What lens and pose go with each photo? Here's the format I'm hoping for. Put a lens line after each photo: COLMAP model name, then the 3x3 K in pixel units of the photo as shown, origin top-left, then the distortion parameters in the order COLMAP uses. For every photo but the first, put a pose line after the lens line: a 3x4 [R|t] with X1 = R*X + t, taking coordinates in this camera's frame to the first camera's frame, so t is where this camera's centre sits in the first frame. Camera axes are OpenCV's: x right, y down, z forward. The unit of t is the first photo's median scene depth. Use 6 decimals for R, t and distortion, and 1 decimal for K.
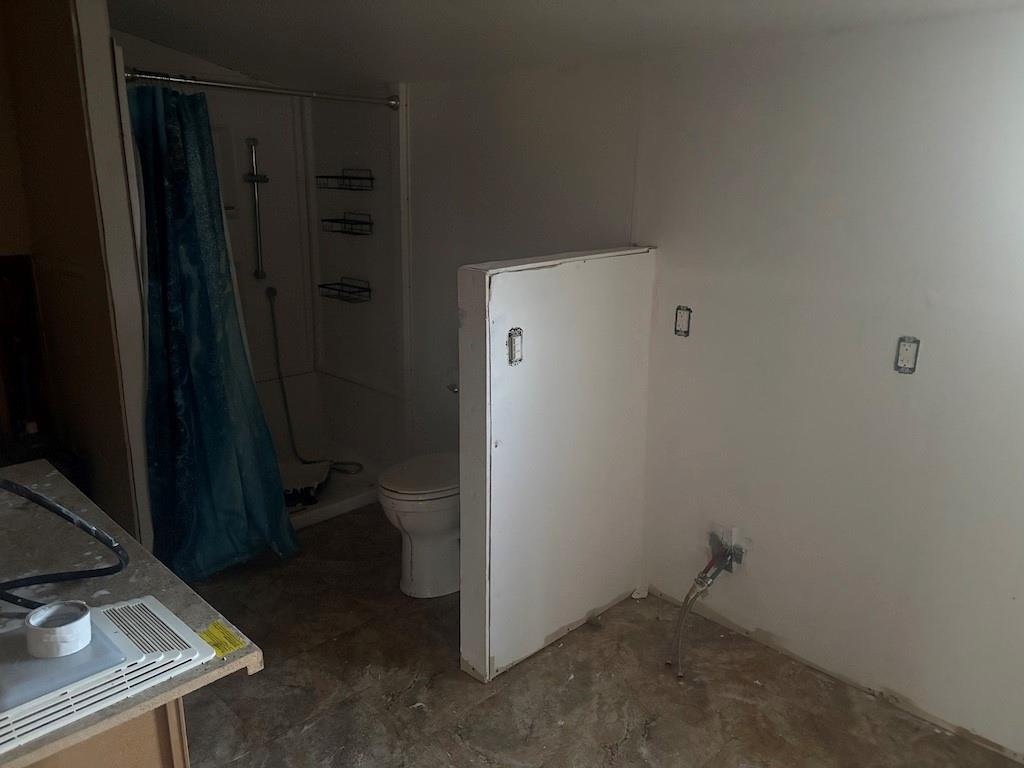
lens RADIAL K [[766.0, 0, 507.3], [0, 766.0, 387.9], [0, 0, 1]] dist [0.062595, -0.067322]
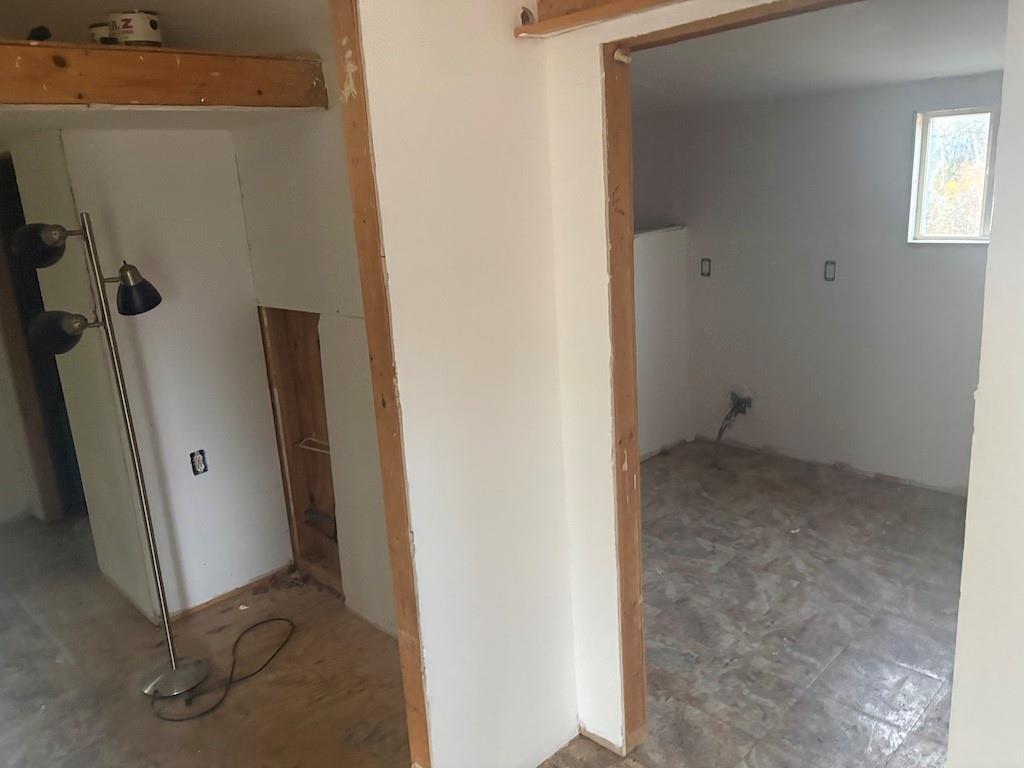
lens RADIAL K [[781.5, 0, 490.1], [0, 781.5, 387.0], [0, 0, 1]] dist [0.062535, -0.086047]
pose [[0.996952, -0.075238, -0.020645, -0.231113], [0.075248, 0.997165, -0.000289, 0.141426], [0.020609, -0.001265, 0.999787, -0.745536]]
